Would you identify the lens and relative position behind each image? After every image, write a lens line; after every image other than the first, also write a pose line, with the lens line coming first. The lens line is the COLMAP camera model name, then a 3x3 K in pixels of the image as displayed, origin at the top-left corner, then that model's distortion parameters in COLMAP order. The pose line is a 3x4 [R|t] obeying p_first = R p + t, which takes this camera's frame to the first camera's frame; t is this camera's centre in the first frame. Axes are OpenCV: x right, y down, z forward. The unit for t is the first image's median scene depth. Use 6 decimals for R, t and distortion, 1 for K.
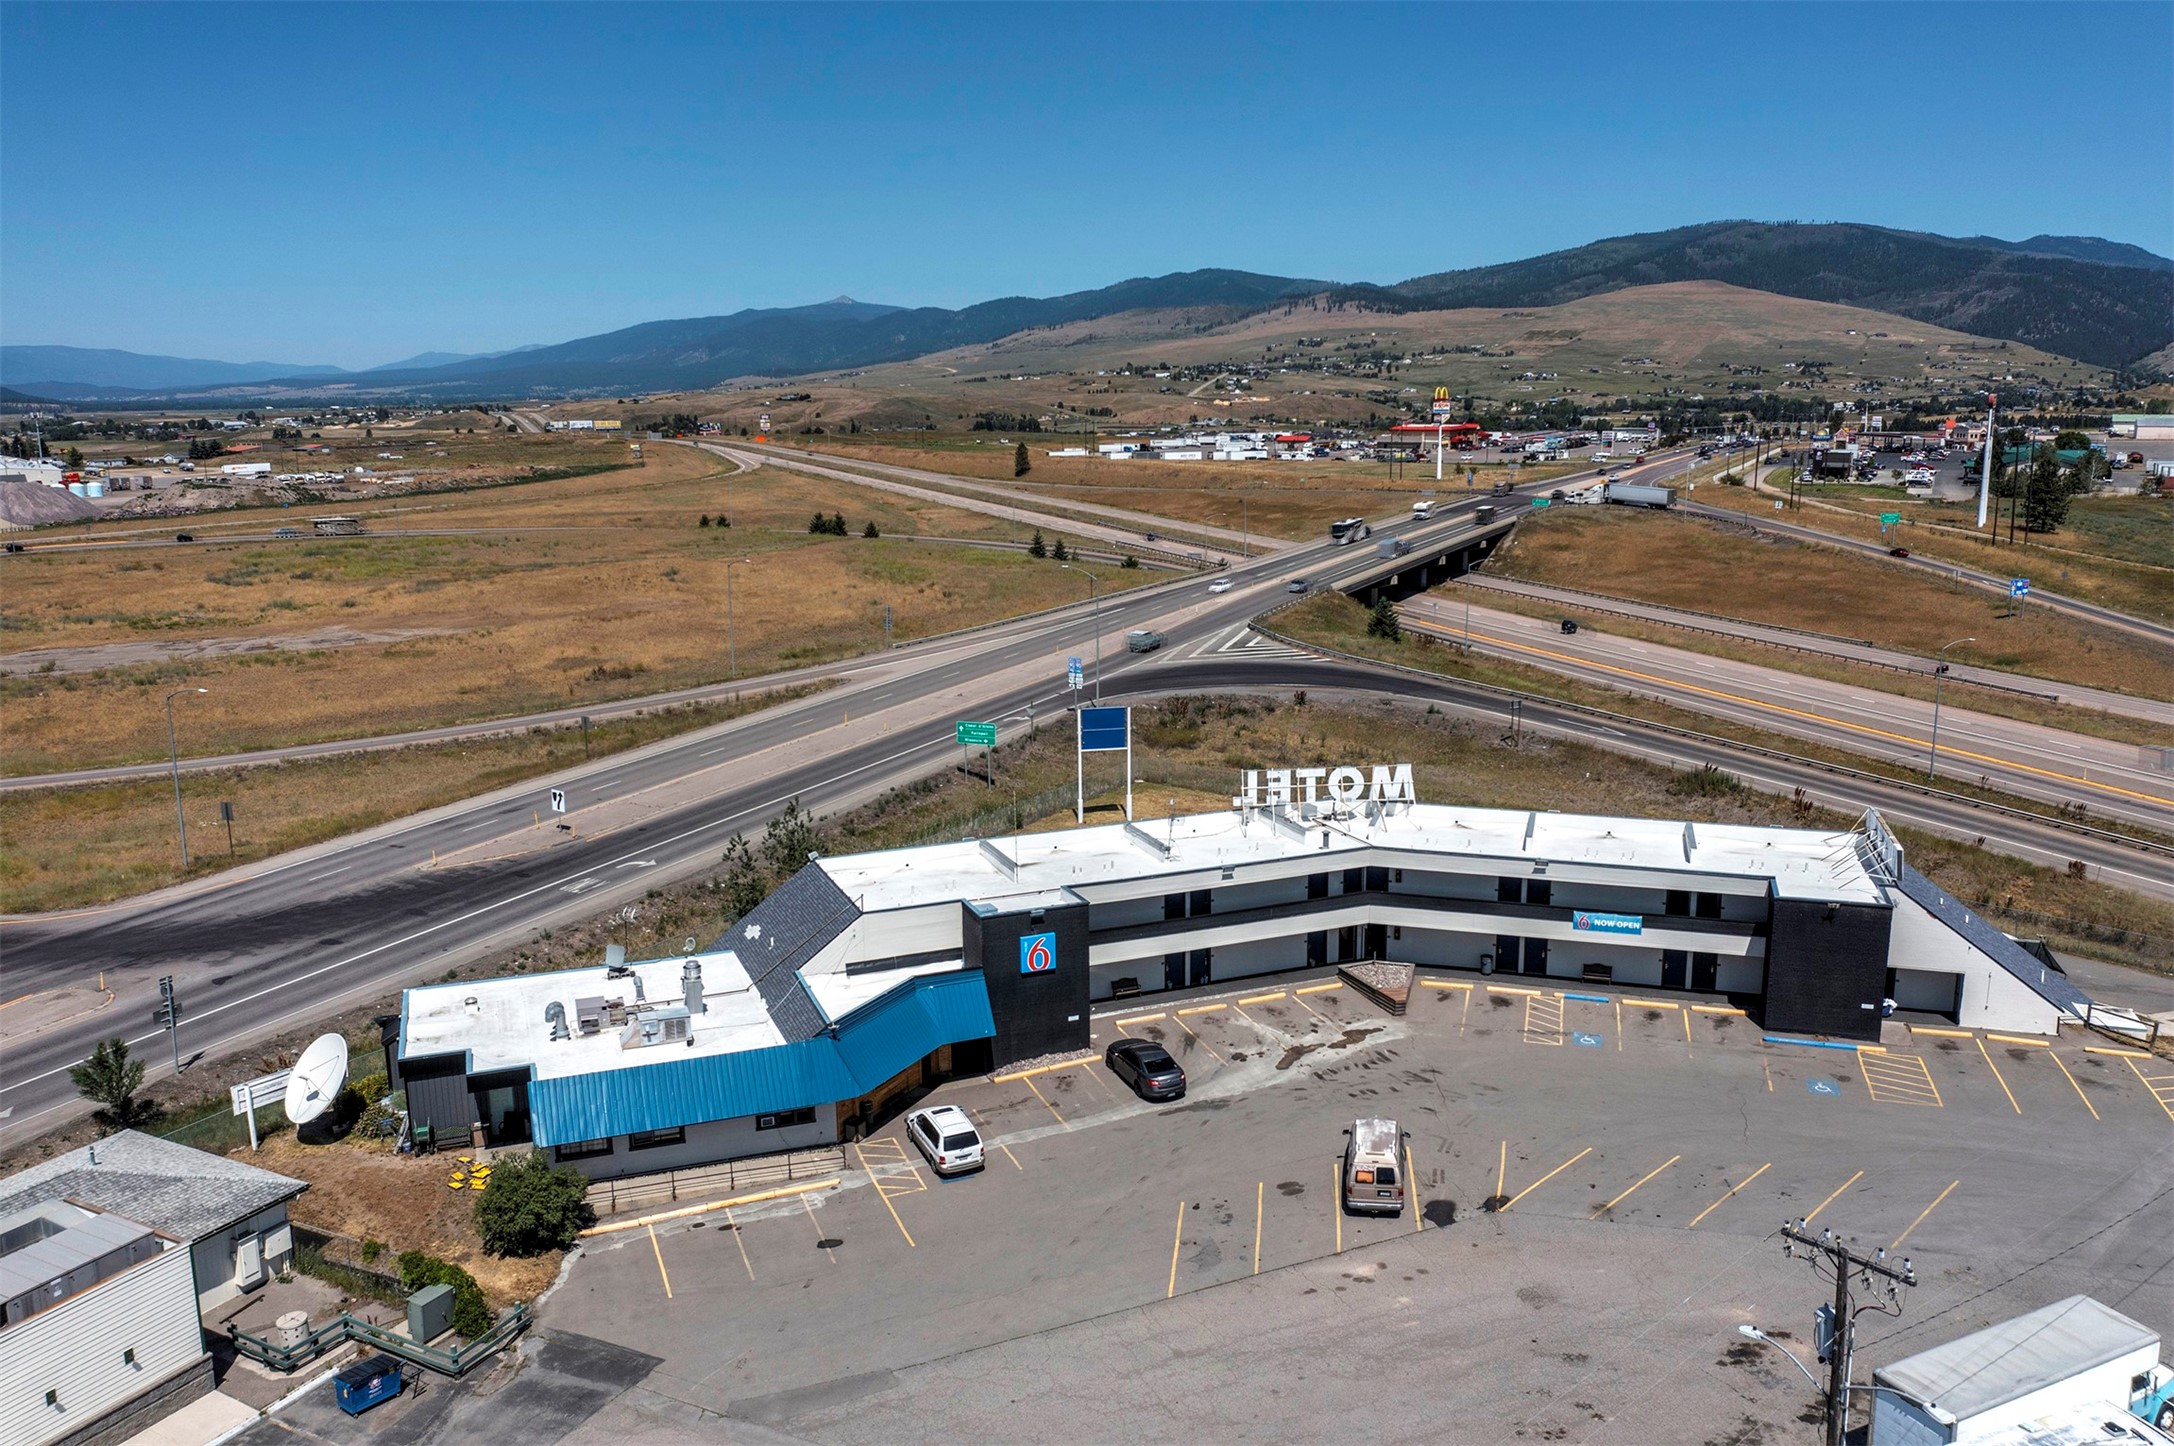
lens RADIAL K [[1704.4, 0, 1090.3], [0, 1704.4, 717.0], [0, 0, 1]] dist [-0.022089, 0.004812]
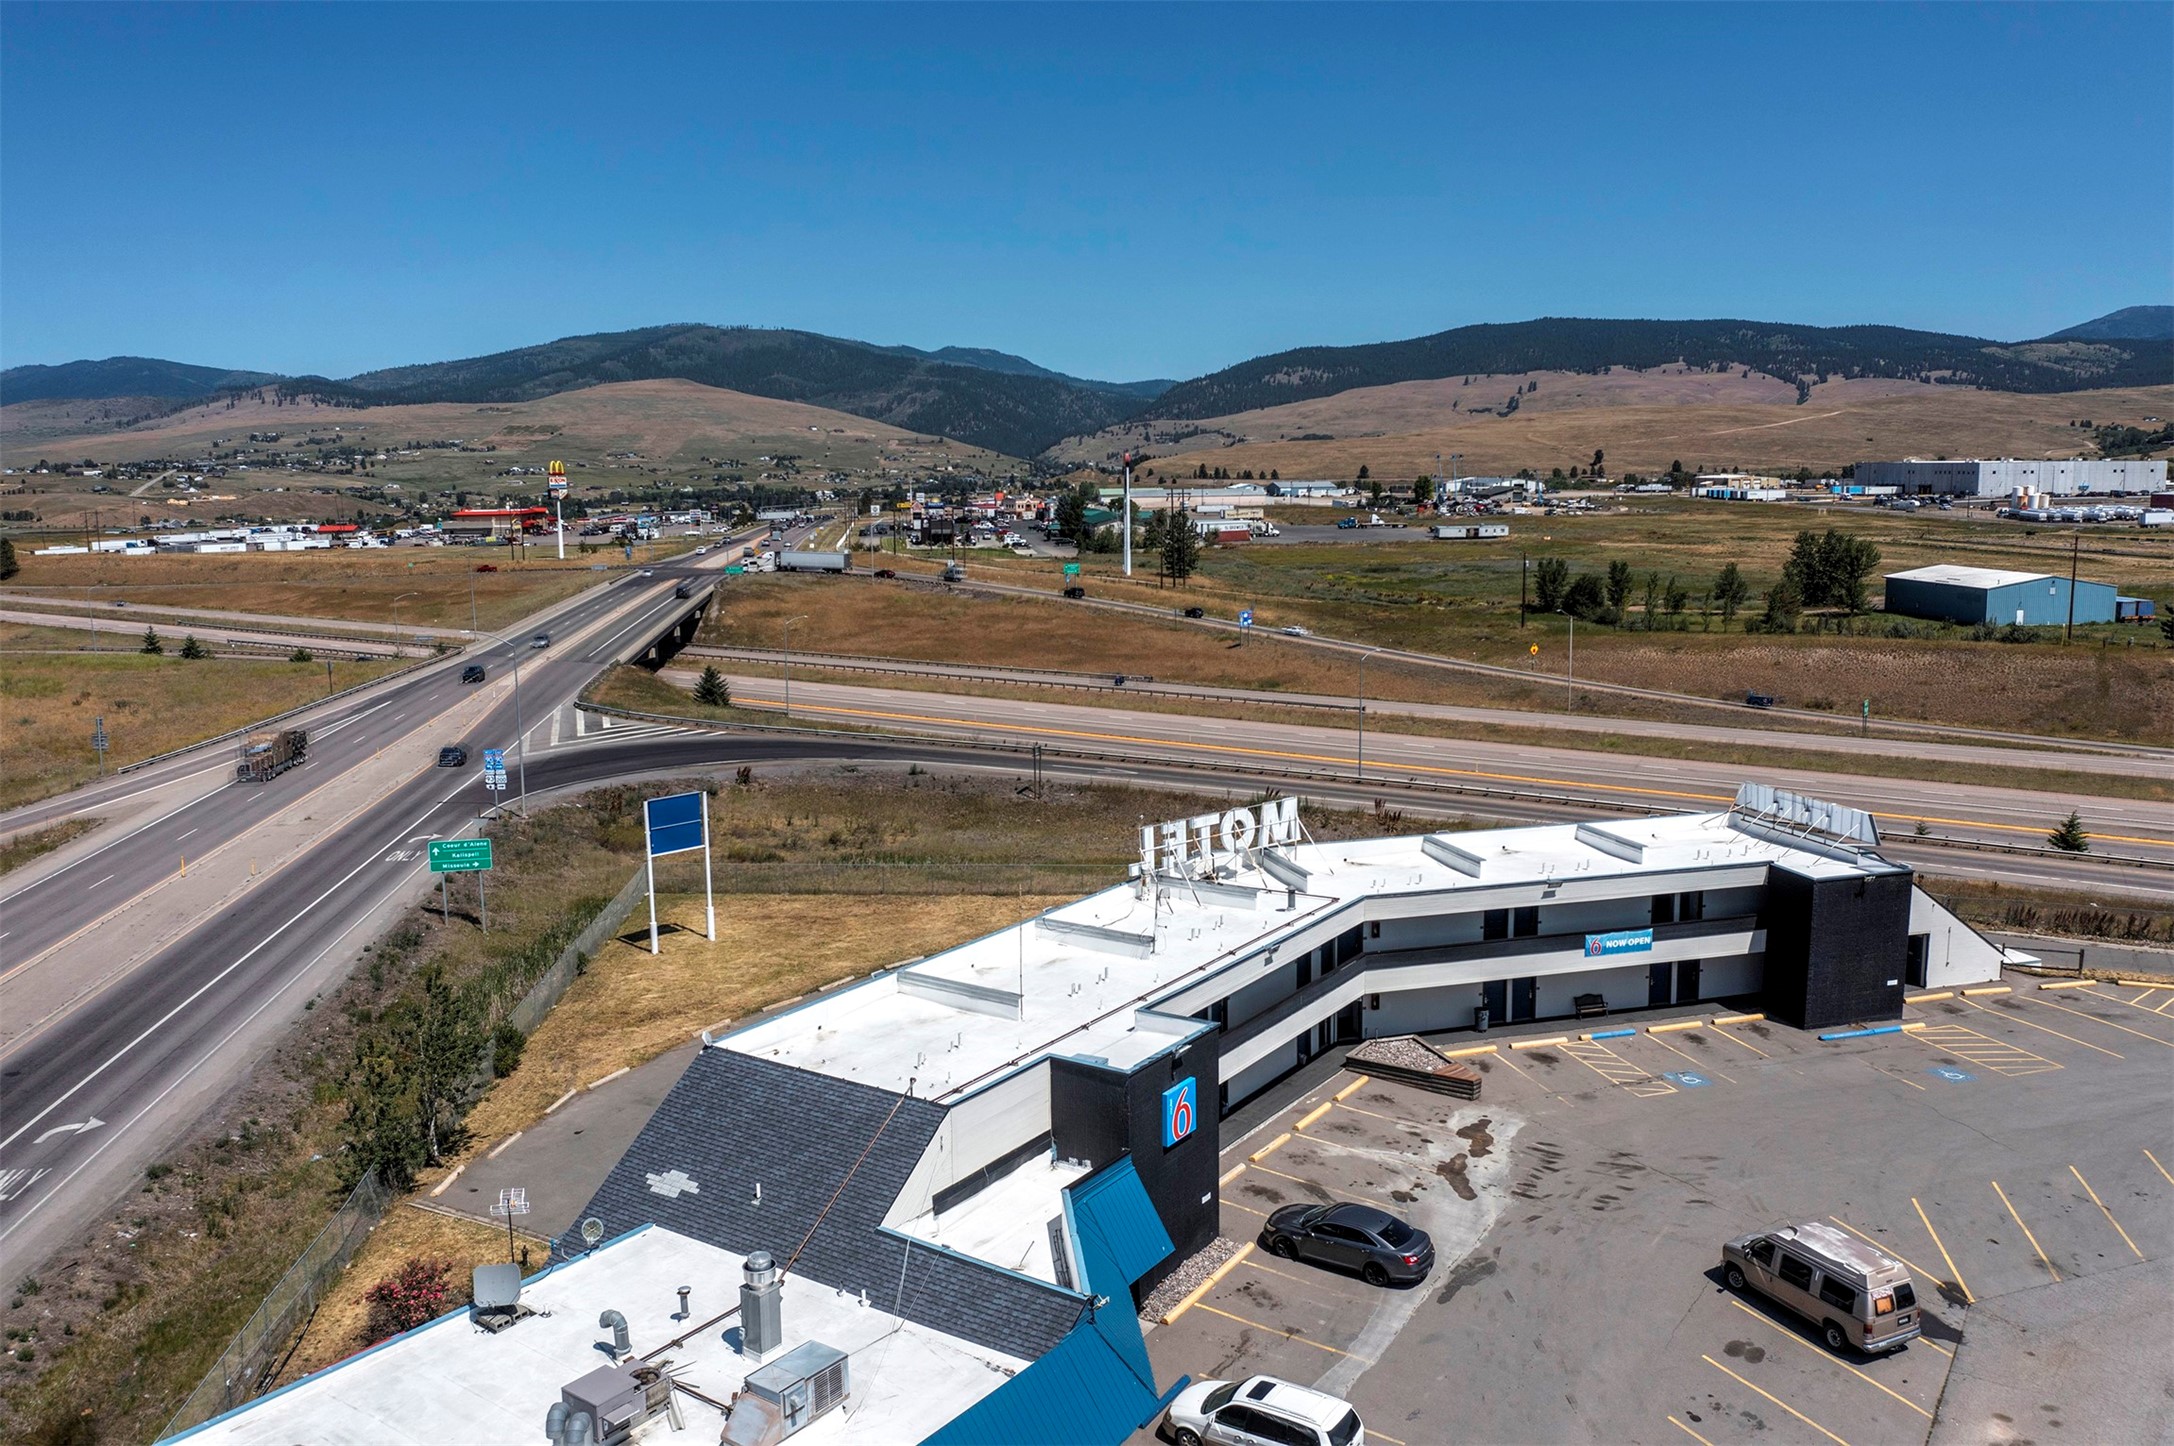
lens RADIAL K [[1704.4, 0, 1090.3], [0, 1704.4, 717.0], [0, 0, 1]] dist [-0.022089, 0.004812]
pose [[0.835651, -0.083841, 0.542825, -0.125607], [0.113955, 0.993242, -0.022019, -0.001305], [-0.537310, 0.080258, 0.839557, 0.137642]]
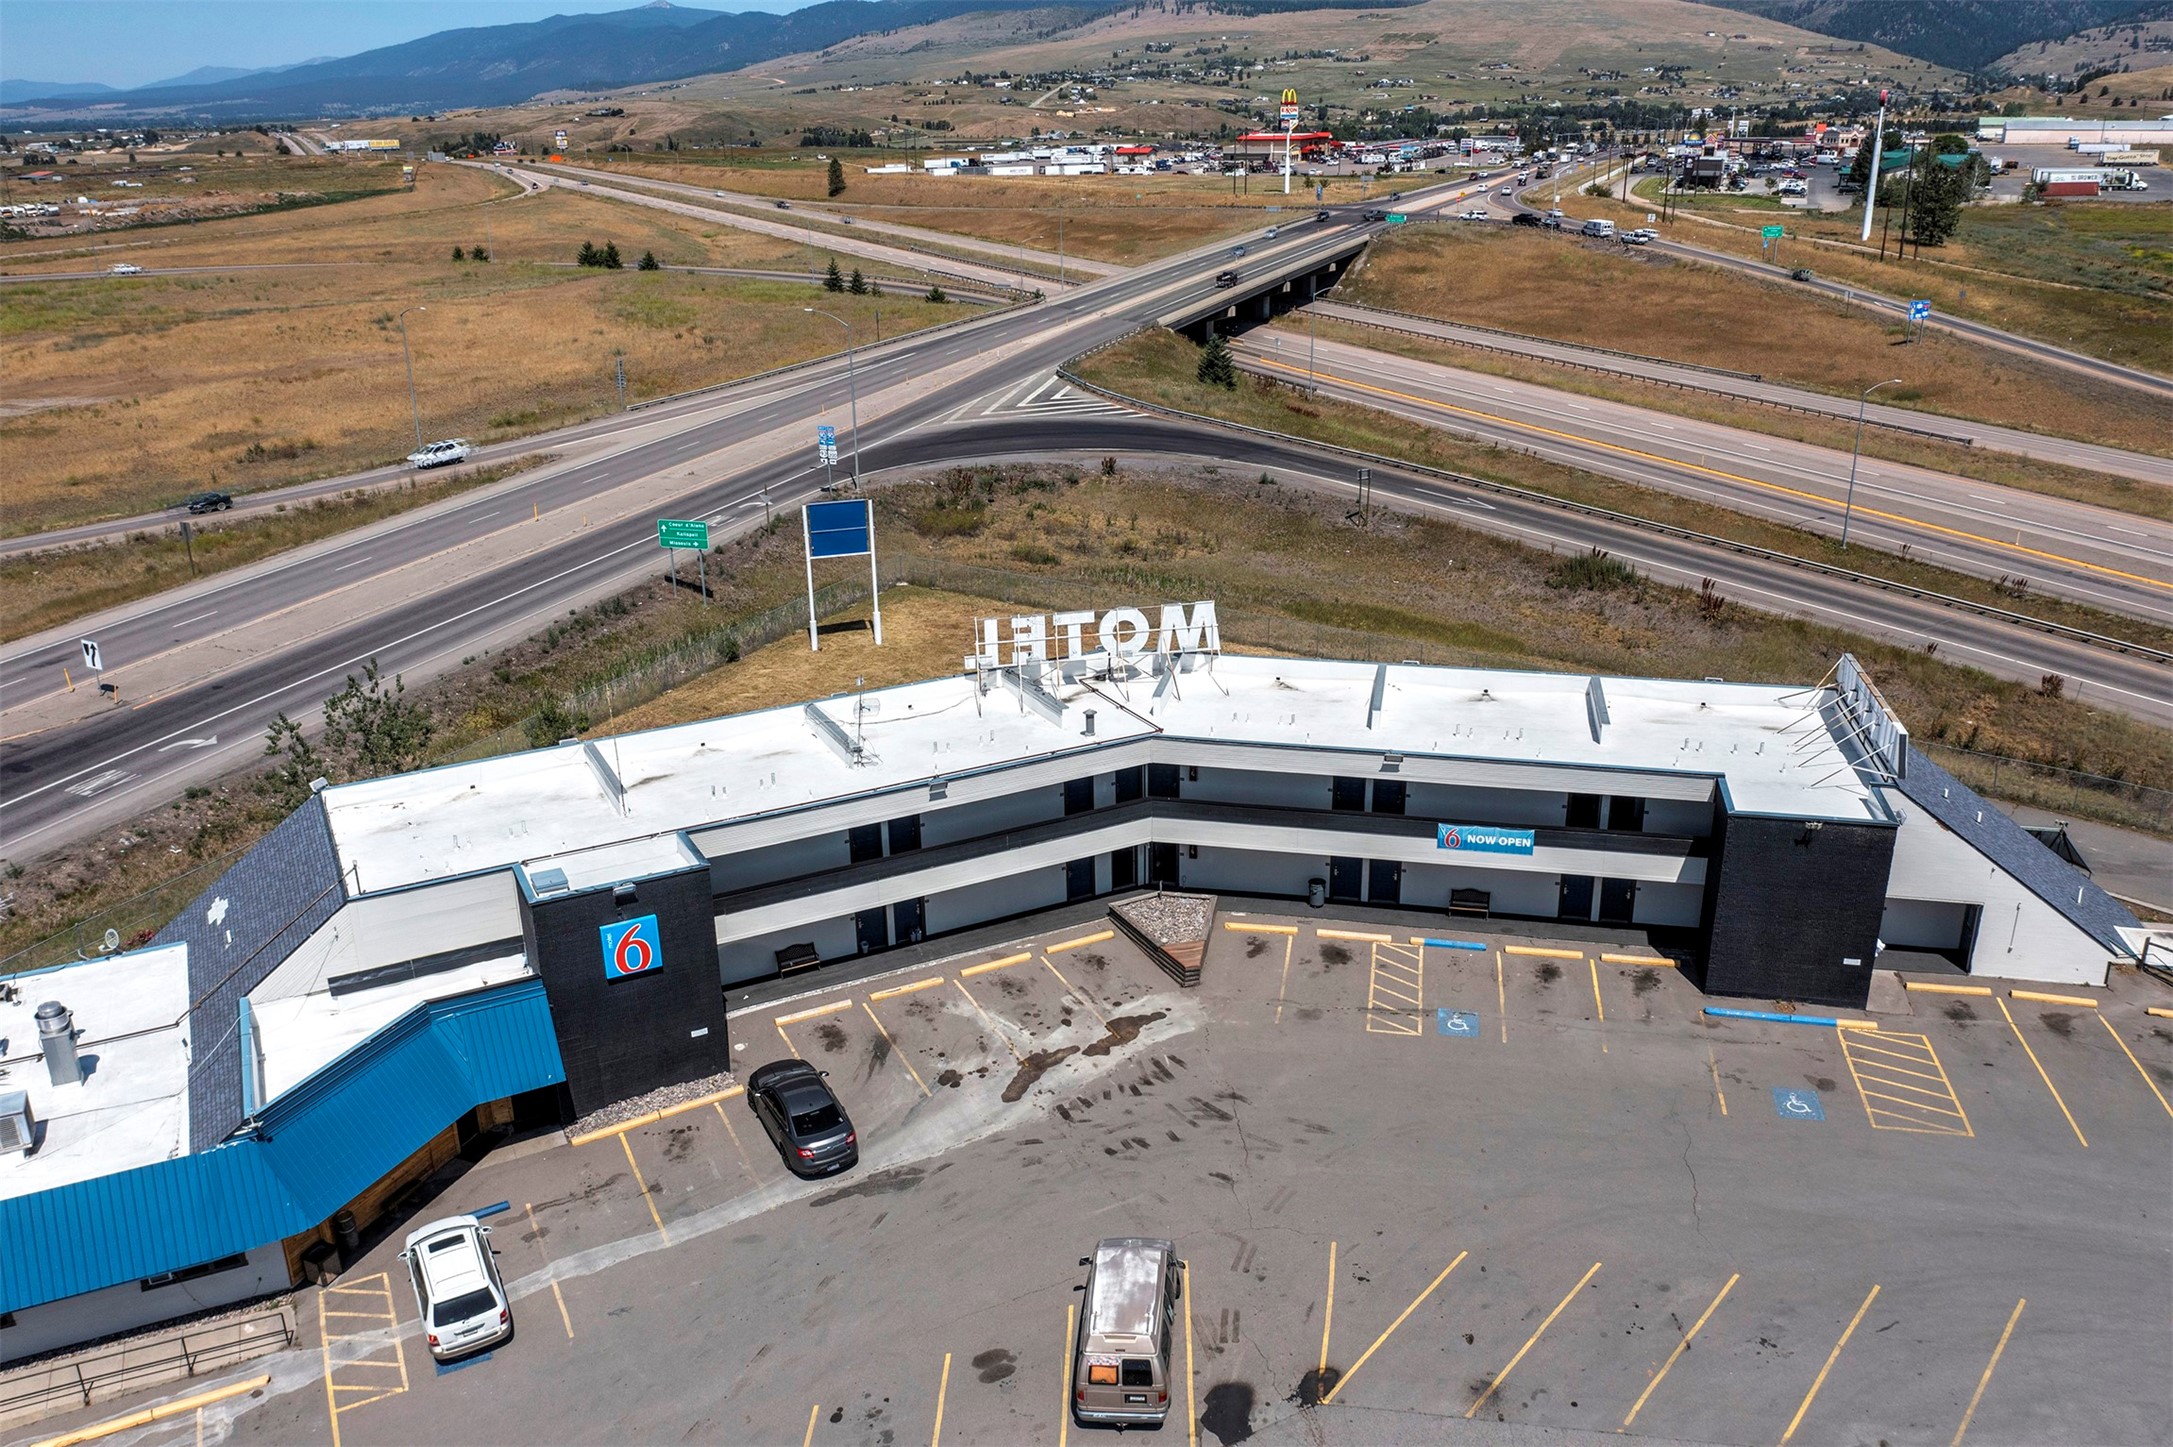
lens RADIAL K [[1712.1, 0, 1090.7], [0, 1712.1, 720.2], [0, 0, 1]] dist [-0.019673, 0.001213]
pose [[0.996133, -0.036556, 0.079889, 0.029251], [0.023548, 0.987145, 0.158081, -0.014192], [-0.084641, -0.155588, 0.984189, 0.109493]]
